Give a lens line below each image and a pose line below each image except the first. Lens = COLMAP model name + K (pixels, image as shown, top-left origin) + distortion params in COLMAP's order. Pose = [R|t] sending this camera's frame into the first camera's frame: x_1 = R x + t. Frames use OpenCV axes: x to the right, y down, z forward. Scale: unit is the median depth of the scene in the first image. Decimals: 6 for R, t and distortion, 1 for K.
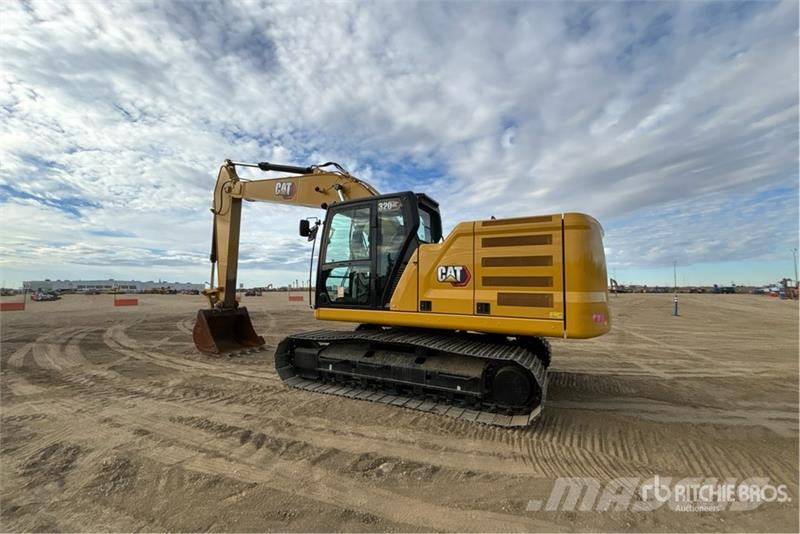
lens RADIAL K [[338.5, 0, 400.9], [0, 338.5, 255.9], [0, 0, 1]] dist [0.000722, 0.000117]
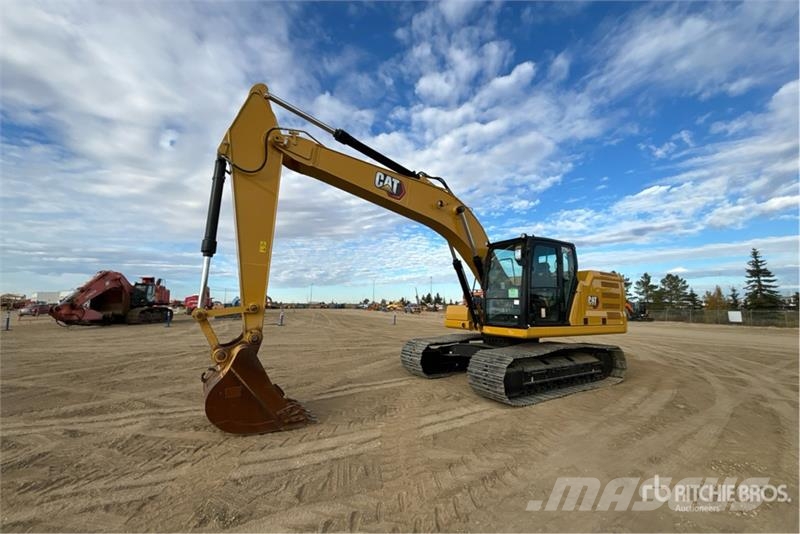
lens RADIAL K [[325.1, 0, 397.5], [0, 325.1, 268.4], [0, 0, 1]] dist [-0.000525, -0.012088]
pose [[0.505006, 0.101283, 0.857153, -1.380877], [-0.091046, 0.993802, -0.063788, 0.066652], [-0.858301, -0.045827, 0.511097, 0.824978]]
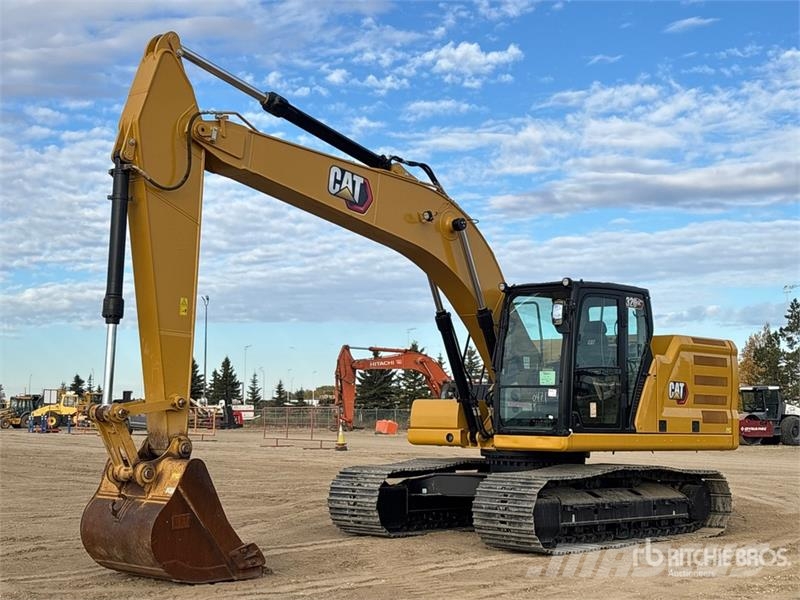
lens RADIAL K [[1295.7, 0, 400.0], [0, 1295.7, 300.0], [0, 0, 1]] dist [0.038329, 0.097732]
pose [[0.263615, 0.080296, 0.961280, -2.829129], [-0.095875, 0.993776, -0.056718, 0.065651], [-0.959852, -0.077211, 0.269673, 0.639998]]
